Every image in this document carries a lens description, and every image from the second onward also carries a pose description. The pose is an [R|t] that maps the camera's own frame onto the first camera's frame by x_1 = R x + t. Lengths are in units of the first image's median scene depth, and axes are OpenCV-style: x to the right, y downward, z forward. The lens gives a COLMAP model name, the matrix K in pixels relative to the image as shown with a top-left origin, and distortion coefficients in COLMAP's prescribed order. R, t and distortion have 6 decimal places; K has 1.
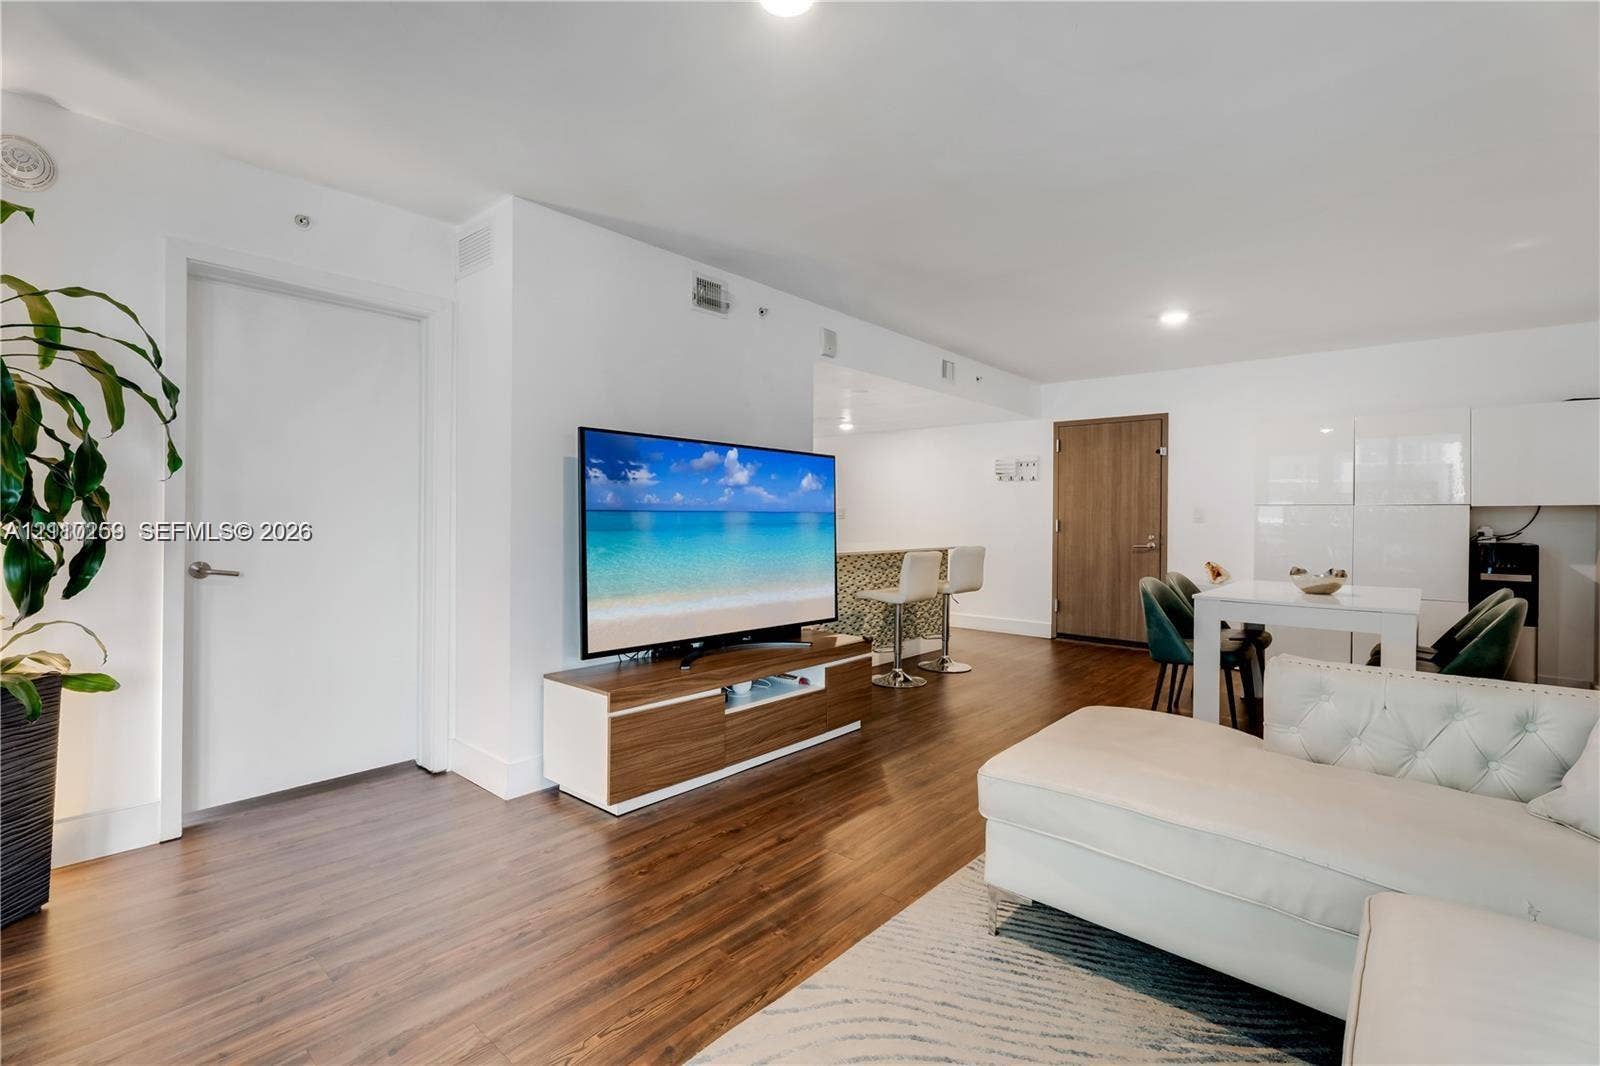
lens RADIAL K [[739.8, 0, 798.7], [0, 739.8, 513.2], [0, 0, 1]] dist [-0.000202, 0.000688]
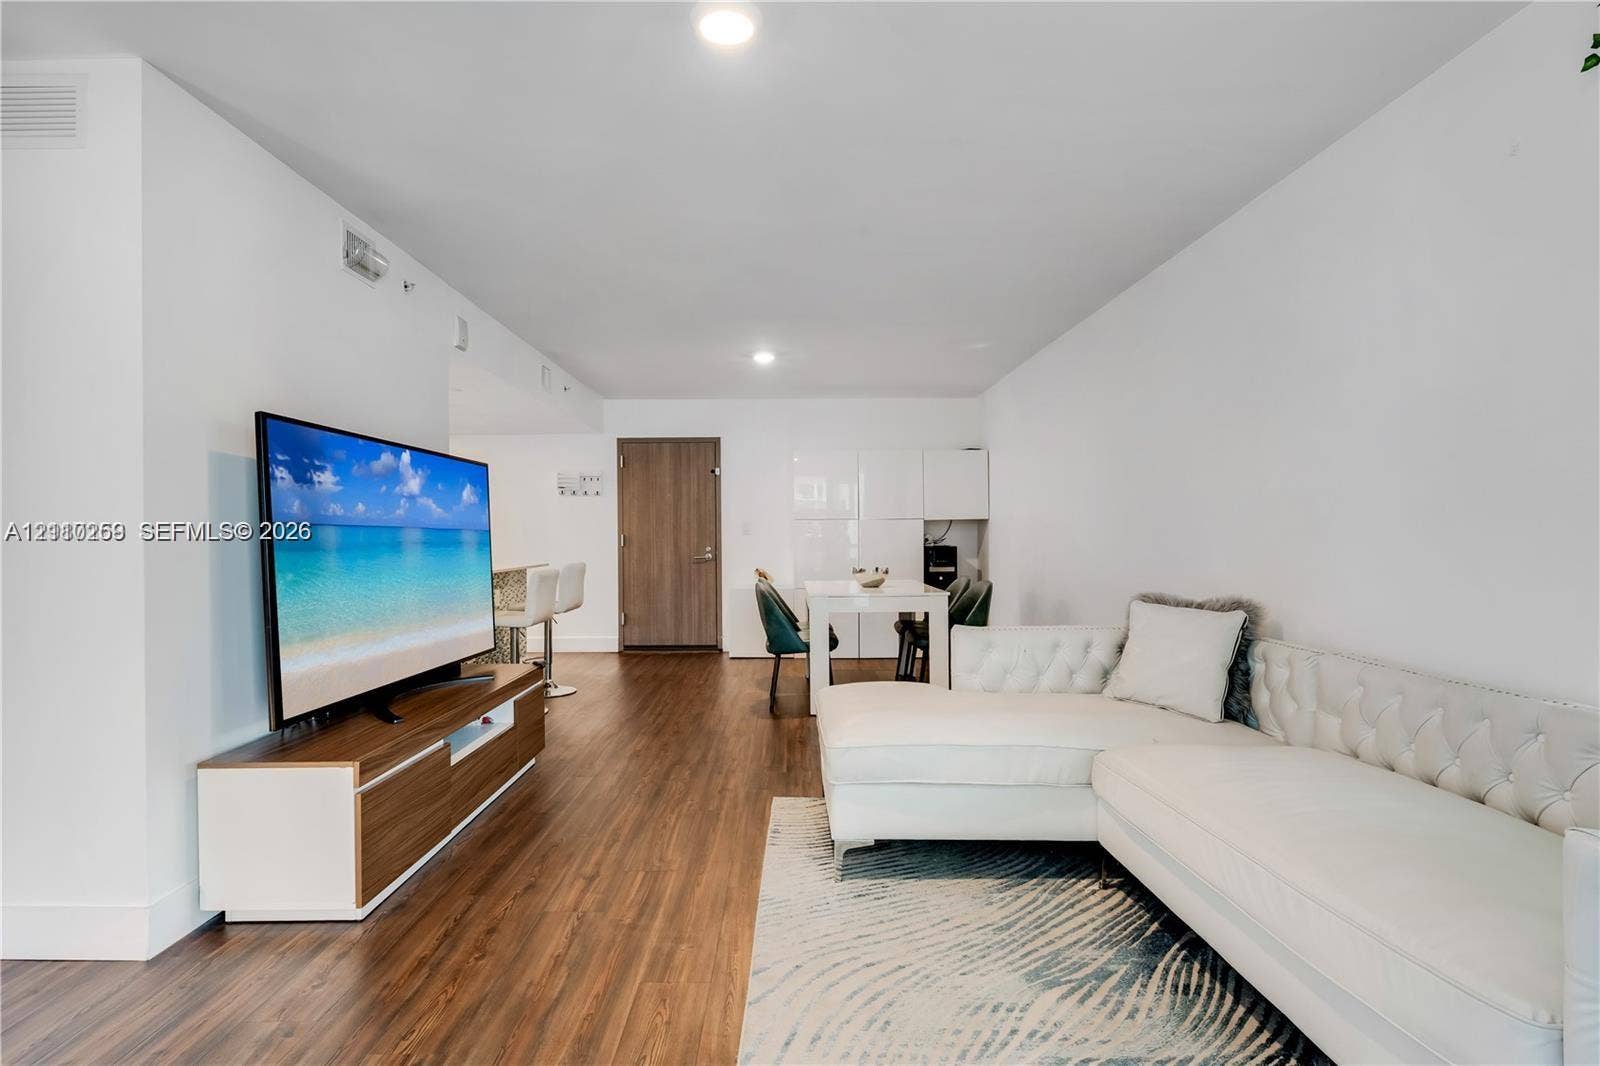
lens RADIAL K [[788.2, 0, 802.8], [0, 788.2, 521.2], [0, 0, 1]] dist [-0.012107, 0.001139]
pose [[0.736449, -0.002226, 0.676490, -0.371378], [0.009967, 0.999922, -0.007560, 0.002283], [-0.676420, 0.012311, 0.736413, 0.064427]]
